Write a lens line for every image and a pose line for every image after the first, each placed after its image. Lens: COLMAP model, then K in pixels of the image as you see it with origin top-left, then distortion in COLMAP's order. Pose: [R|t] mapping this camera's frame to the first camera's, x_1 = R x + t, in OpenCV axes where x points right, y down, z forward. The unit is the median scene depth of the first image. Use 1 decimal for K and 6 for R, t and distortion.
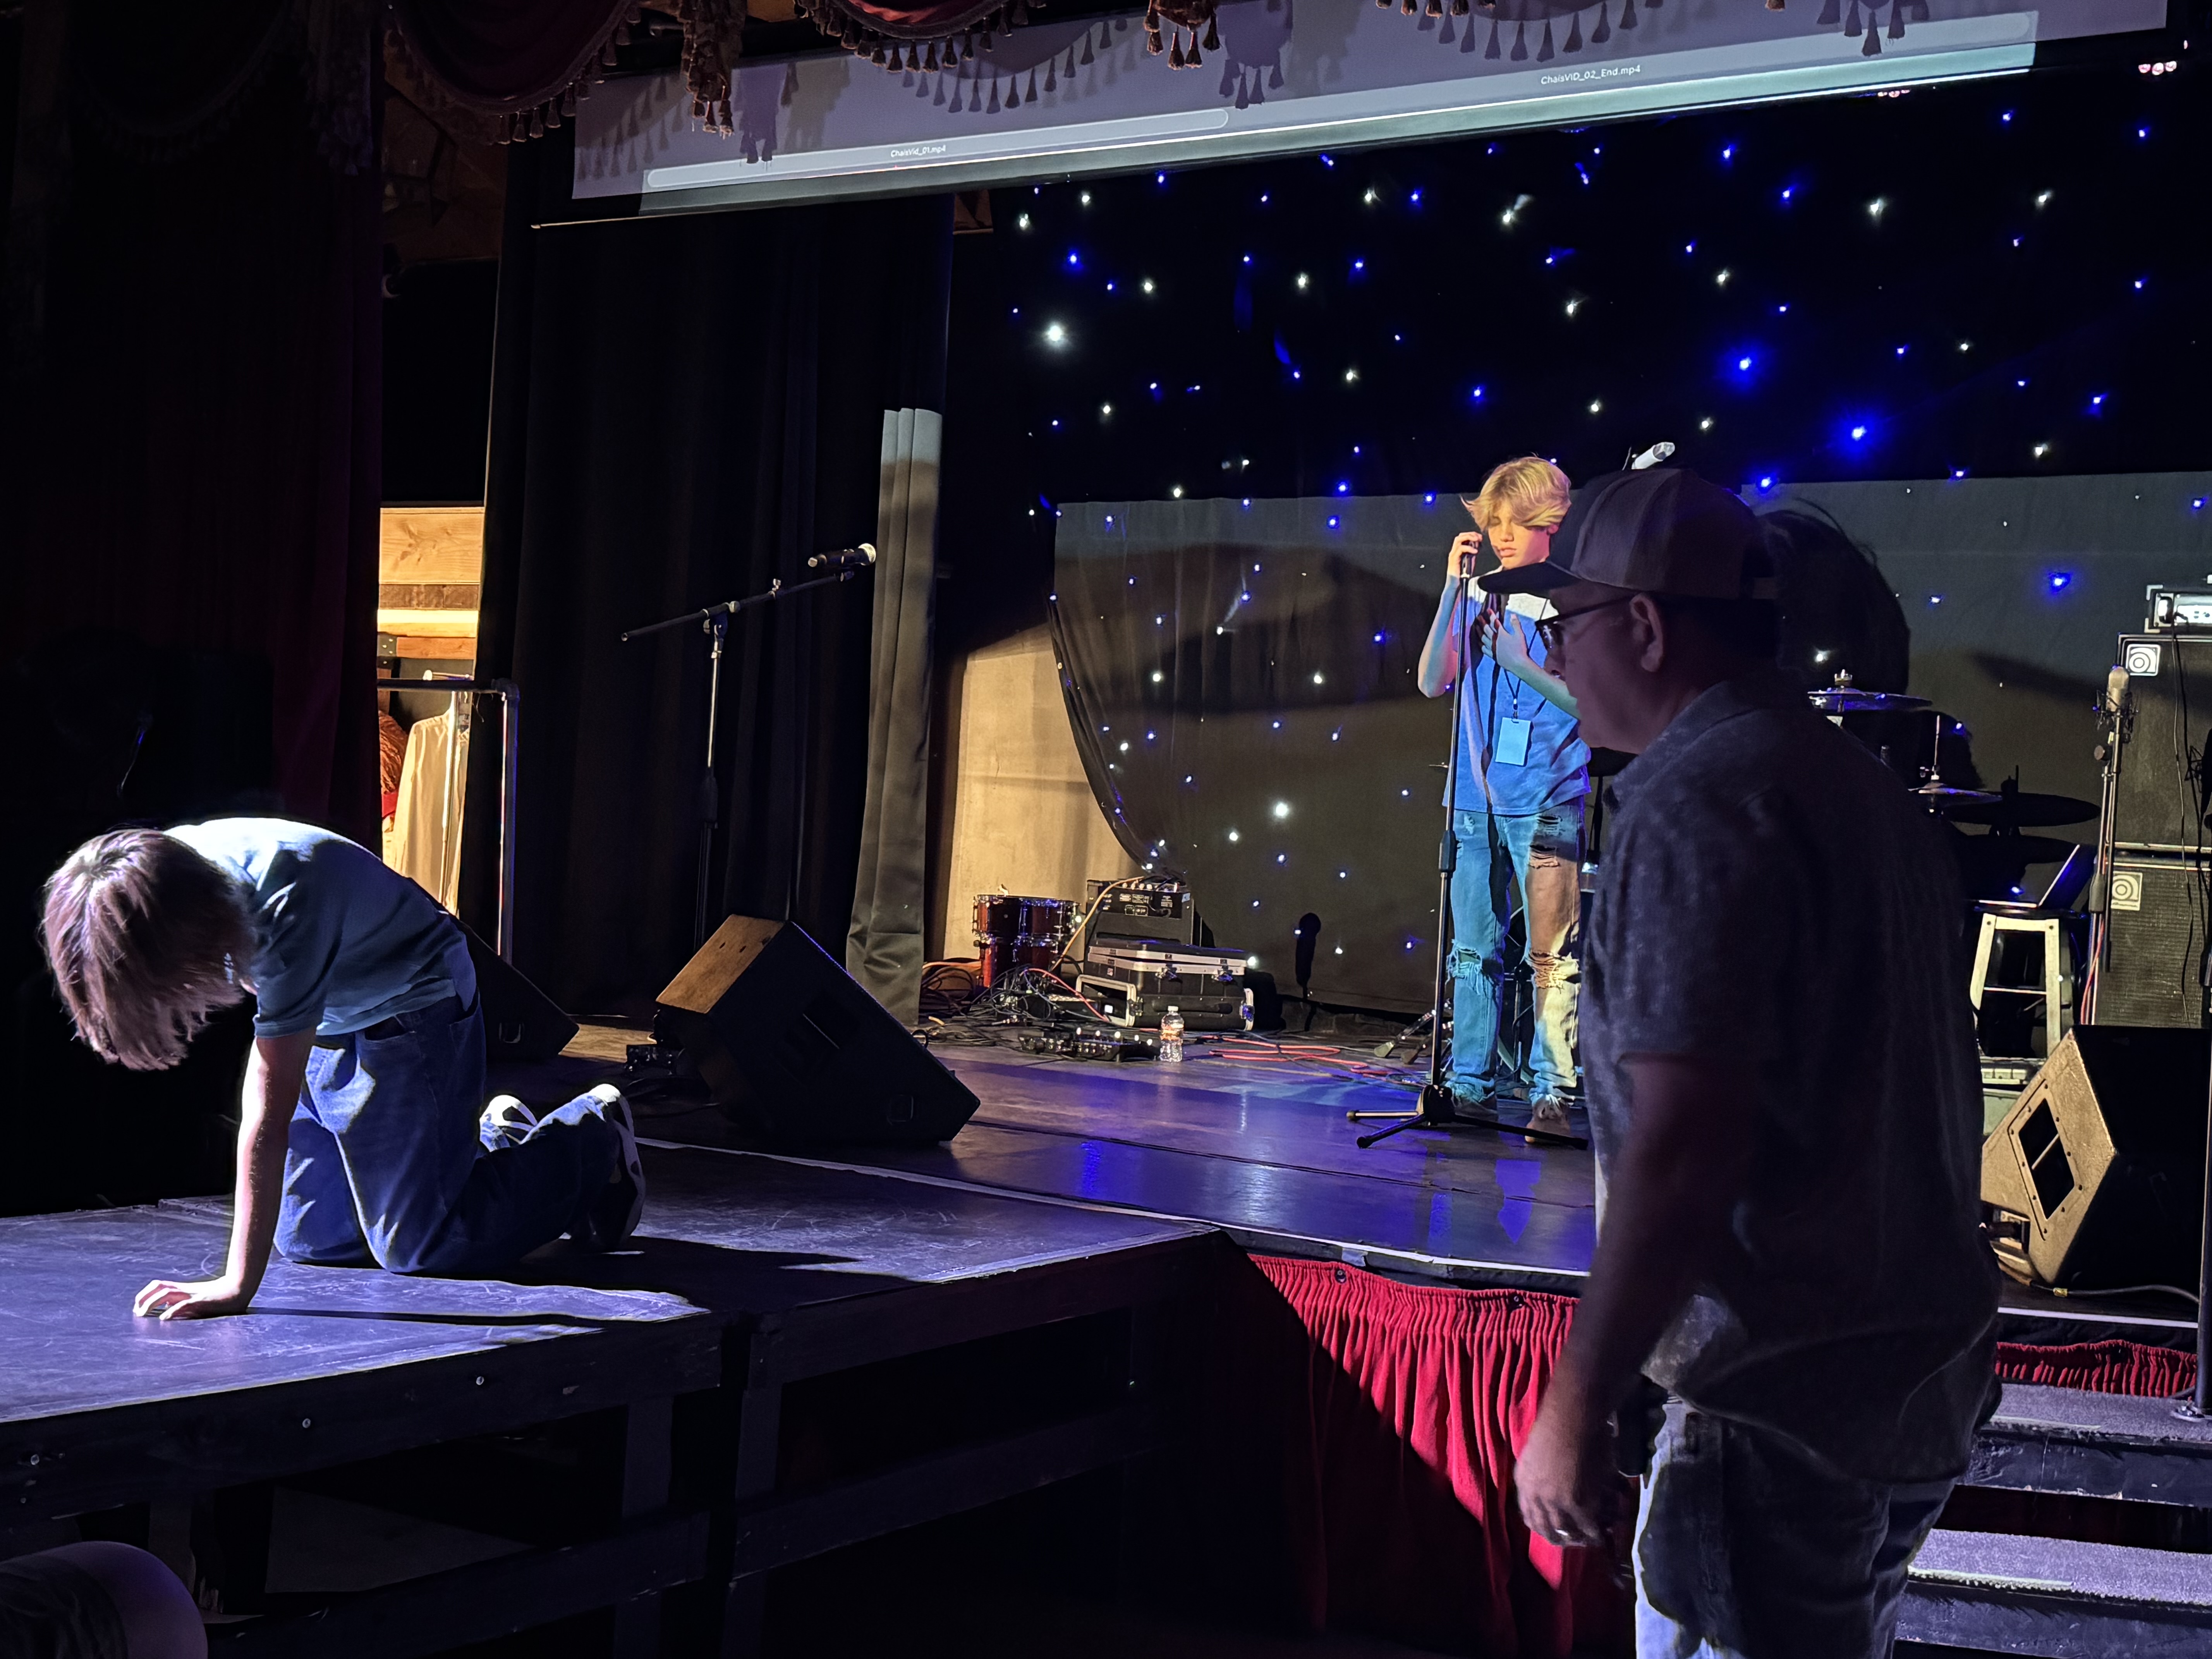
lens RADIAL K [[2738.7, 0, 1103.3], [0, 2738.7, 843.9], [0, 0, 1]] dist [0.131458, -0.262698]
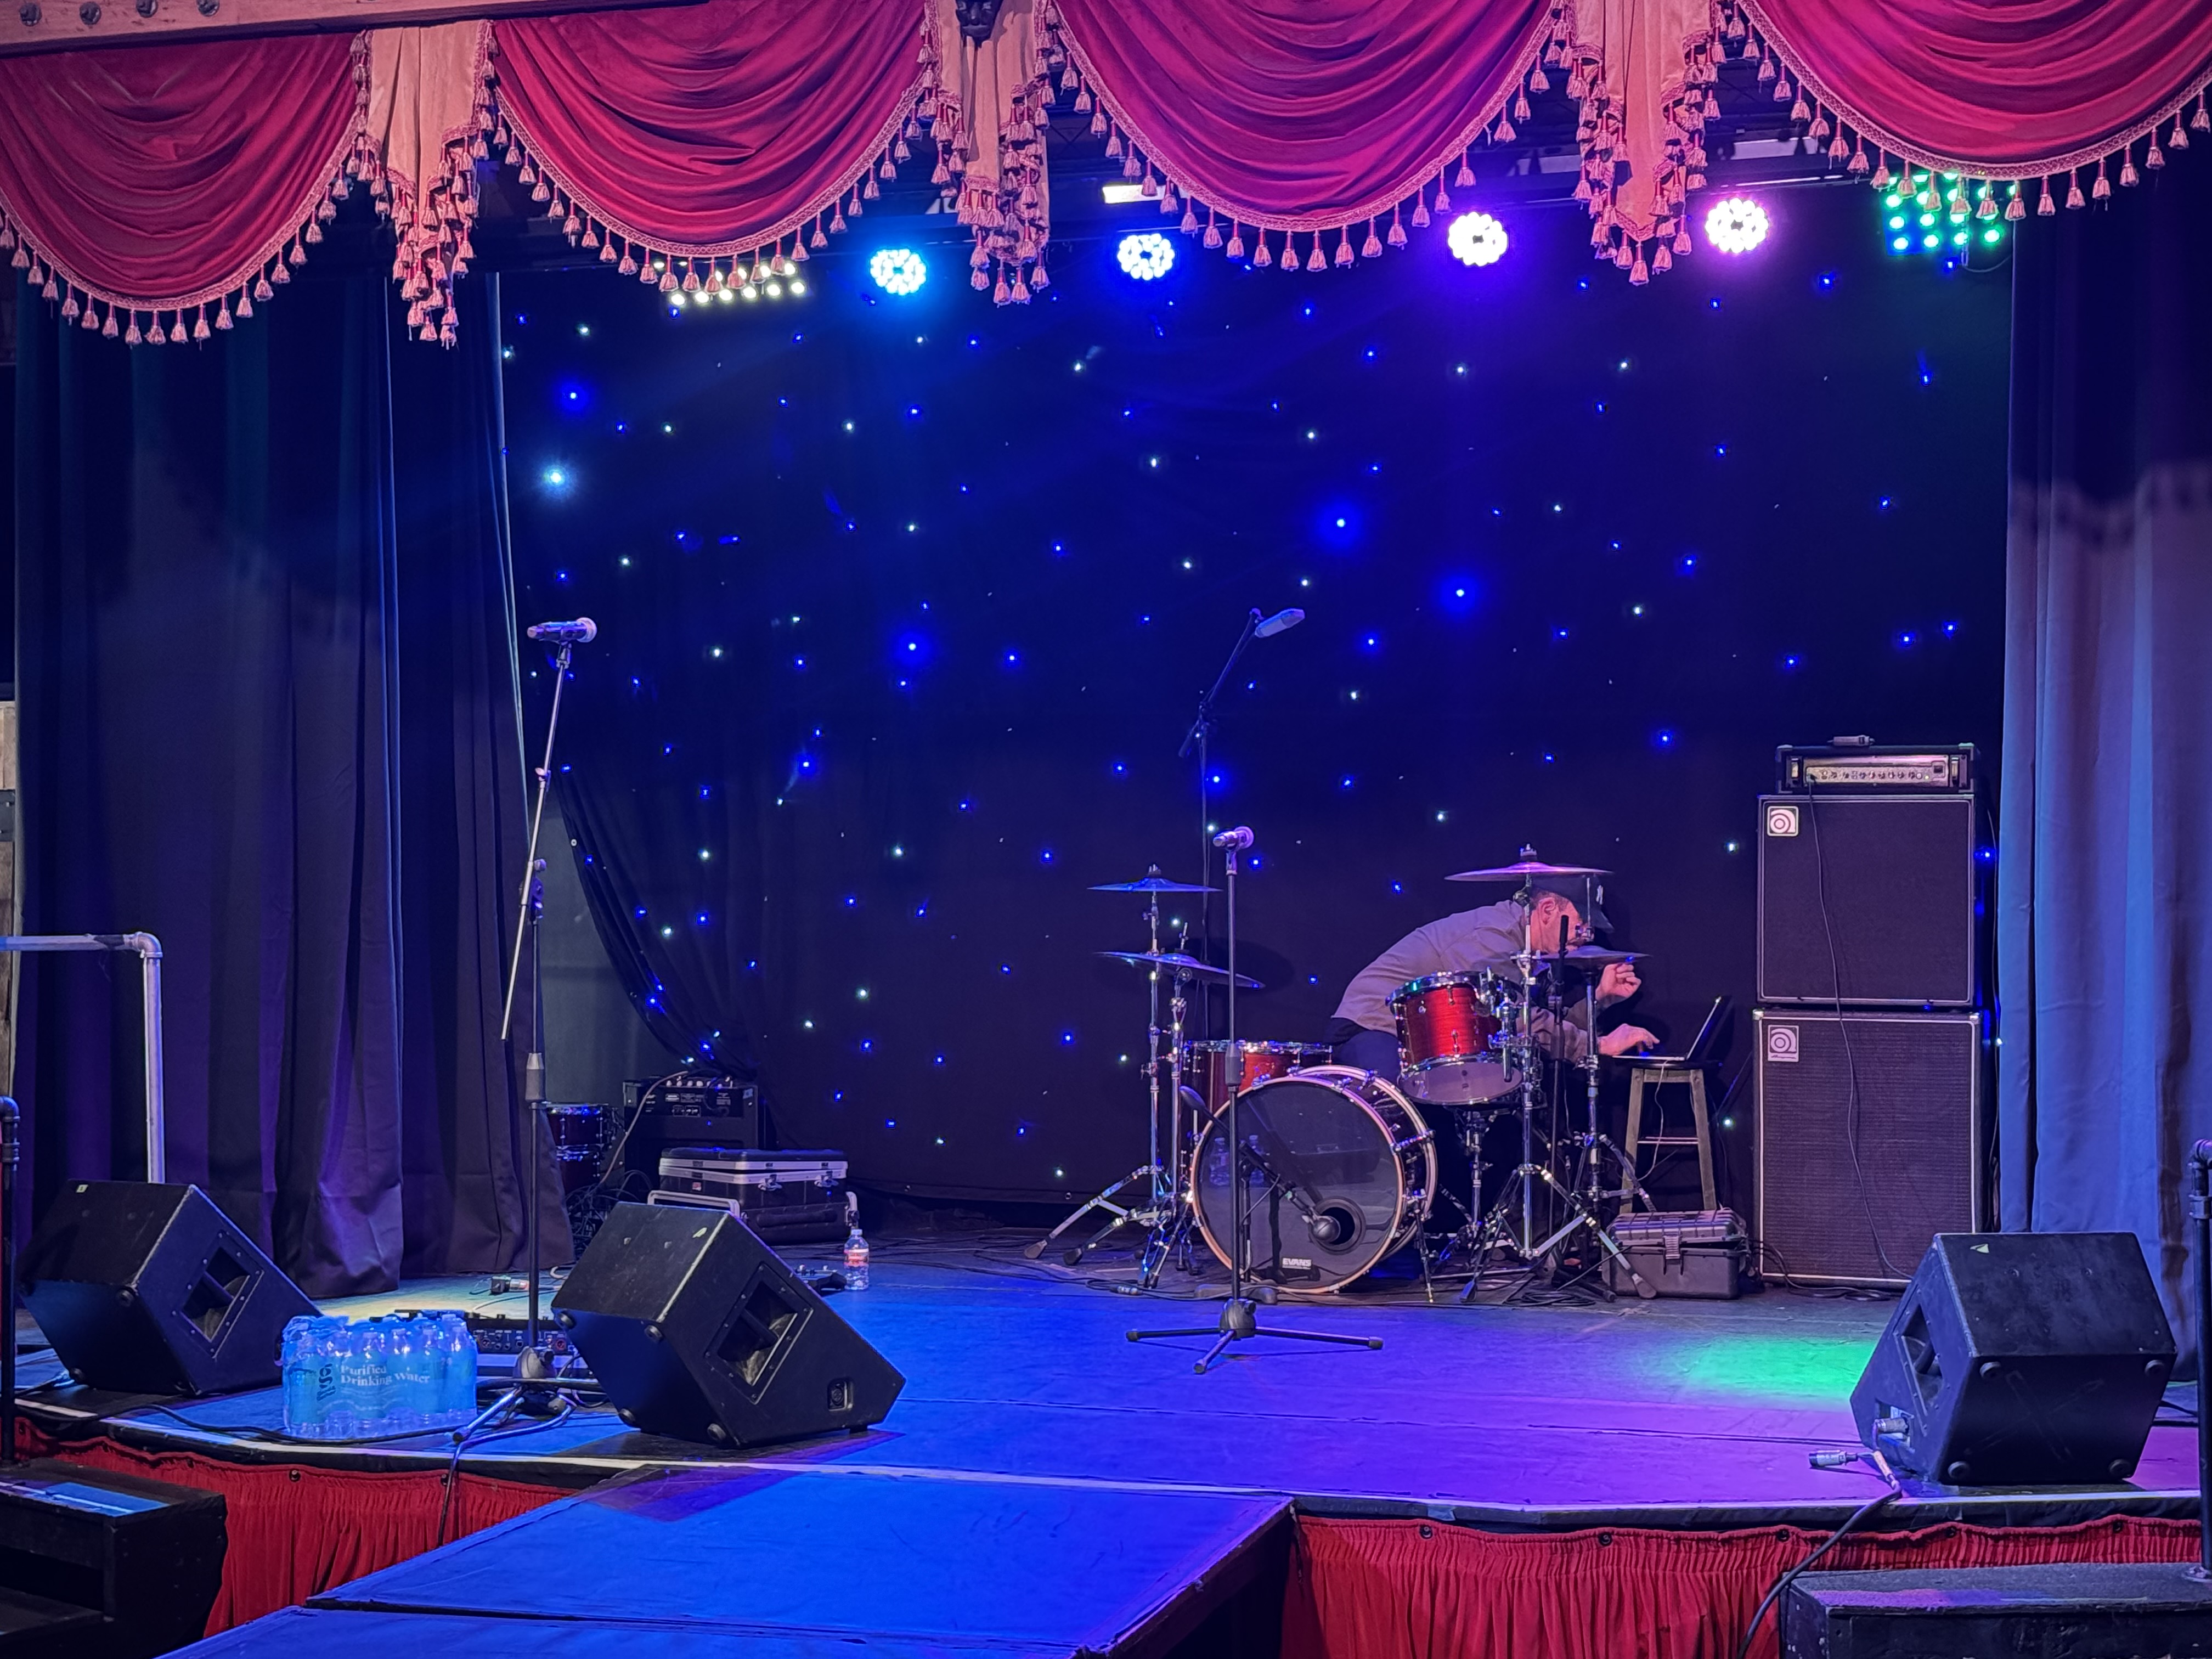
lens RADIAL K [[3206.4, 0, 1112.3], [0, 3206.4, 817.2], [0, 0, 1]] dist [0.120373, -0.144873]
pose [[0.951958, -0.048270, 0.302401, -0.232345], [0.057737, 0.998080, -0.022442, -0.055240], [-0.300737, 0.038824, 0.952917, -0.078767]]
